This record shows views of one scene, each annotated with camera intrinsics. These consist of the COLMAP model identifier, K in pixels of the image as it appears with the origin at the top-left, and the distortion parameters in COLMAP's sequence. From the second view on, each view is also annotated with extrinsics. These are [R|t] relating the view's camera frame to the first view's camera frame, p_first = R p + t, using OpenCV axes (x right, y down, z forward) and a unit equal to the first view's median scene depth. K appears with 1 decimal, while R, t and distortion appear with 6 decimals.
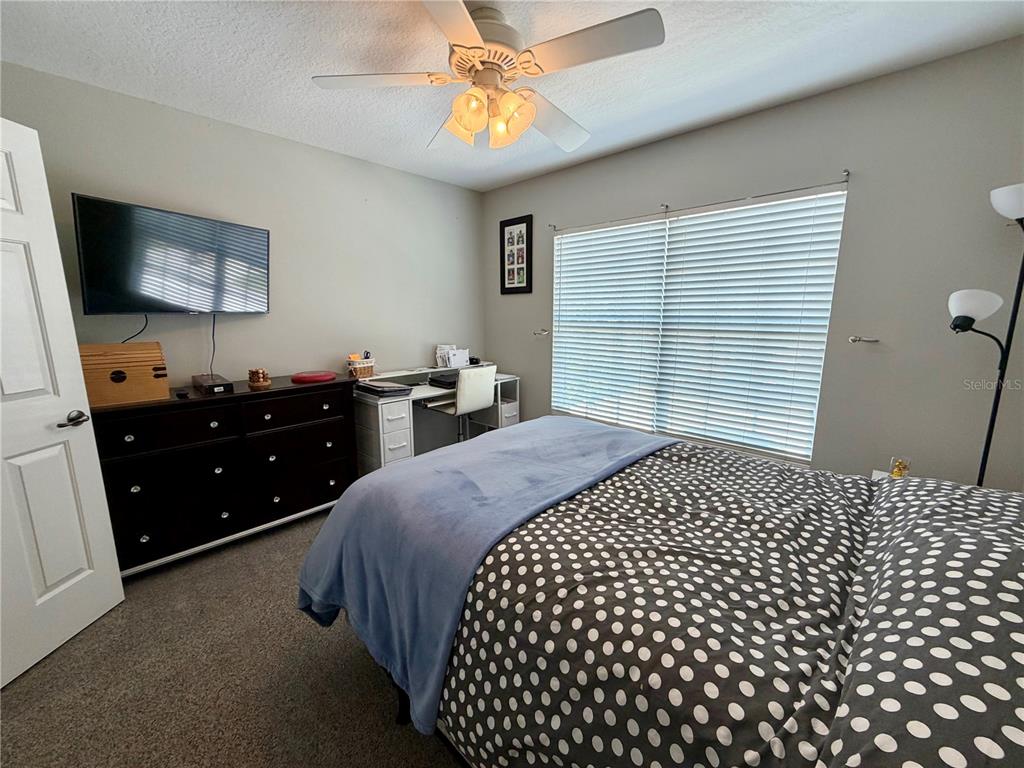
lens RADIAL K [[408.3, 0, 507.2], [0, 408.3, 383.0], [0, 0, 1]] dist [0.001445, -0.000282]
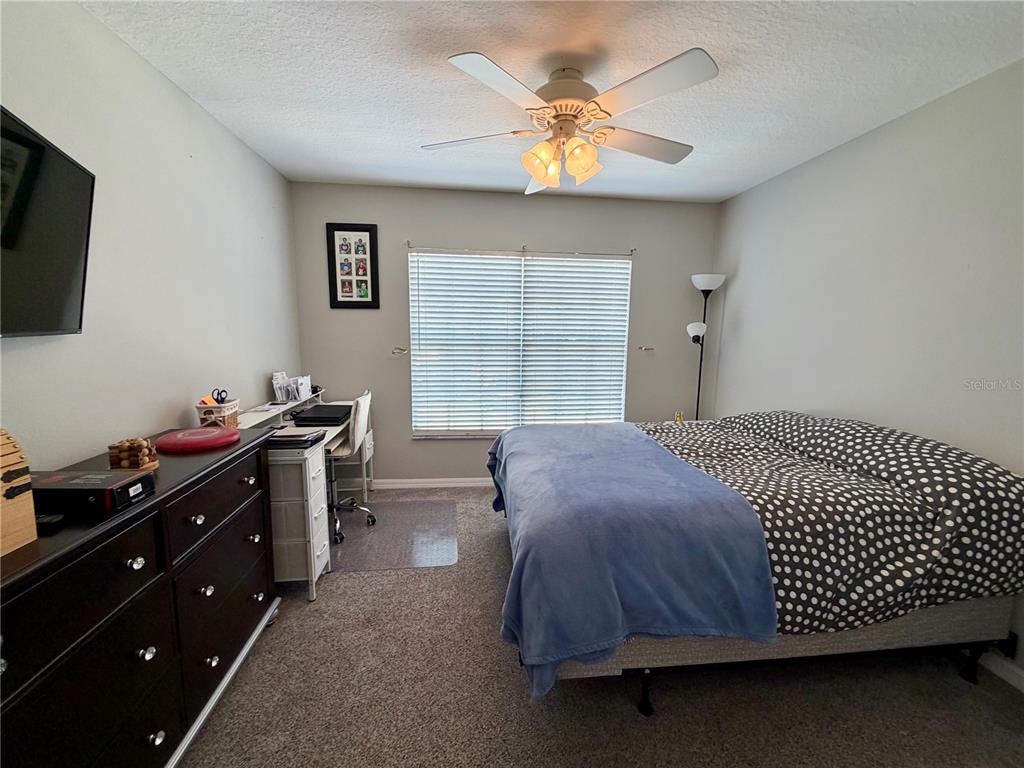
lens RADIAL K [[408.3, 0, 506.7], [0, 408.3, 384.3], [0, 0, 1]] dist [0.001445, -0.000282]
pose [[0.634605, -0.098552, 0.766527, -0.527671], [0.120628, 0.992311, 0.027713, -0.047269], [-0.763365, 0.074878, 0.641613, 0.223062]]
